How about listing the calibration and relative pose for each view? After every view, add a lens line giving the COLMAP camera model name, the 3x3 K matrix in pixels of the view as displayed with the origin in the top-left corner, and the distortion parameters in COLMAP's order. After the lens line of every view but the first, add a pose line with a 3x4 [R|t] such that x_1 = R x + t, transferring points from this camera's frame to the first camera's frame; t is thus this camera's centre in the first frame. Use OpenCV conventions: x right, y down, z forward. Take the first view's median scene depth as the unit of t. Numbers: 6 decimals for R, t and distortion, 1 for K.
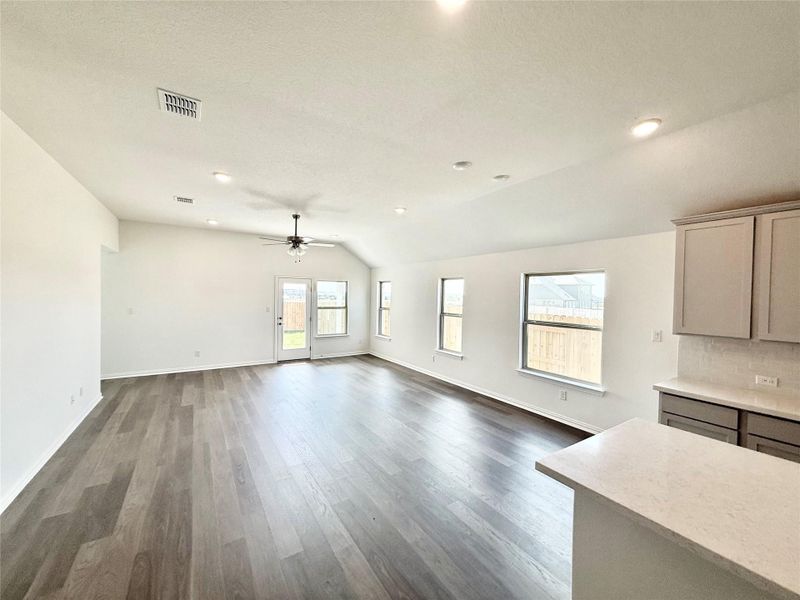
lens RADIAL K [[324.4, 0, 400.9], [0, 324.4, 302.2], [0, 0, 1]] dist [-0.002625, -0.000726]
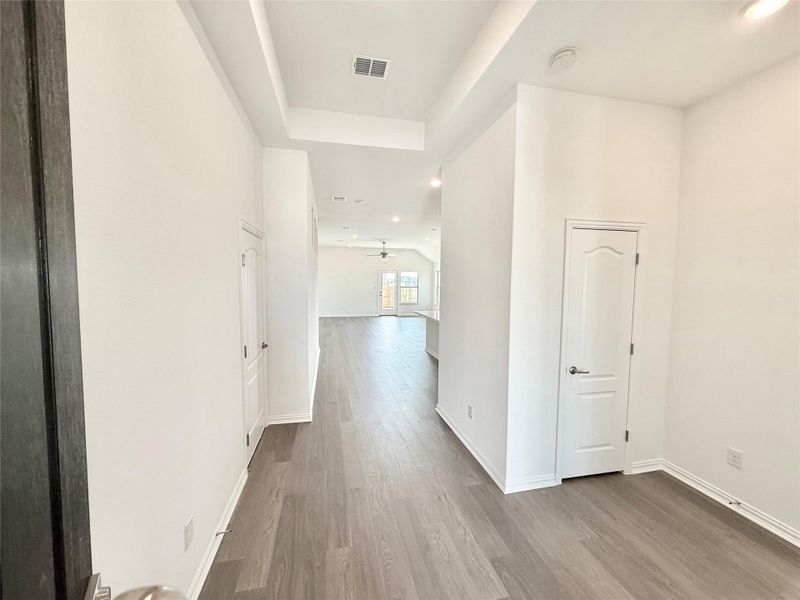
lens RADIAL K [[324.4, 0, 401.0], [0, 324.4, 298.5], [0, 0, 1]] dist [-0.002625, -0.000726]
pose [[0.940480, 0.004477, -0.339819, 0.364661], [0.004542, 0.999658, 0.025741, 0.037607], [0.339818, -0.025753, 0.940139, -0.706008]]
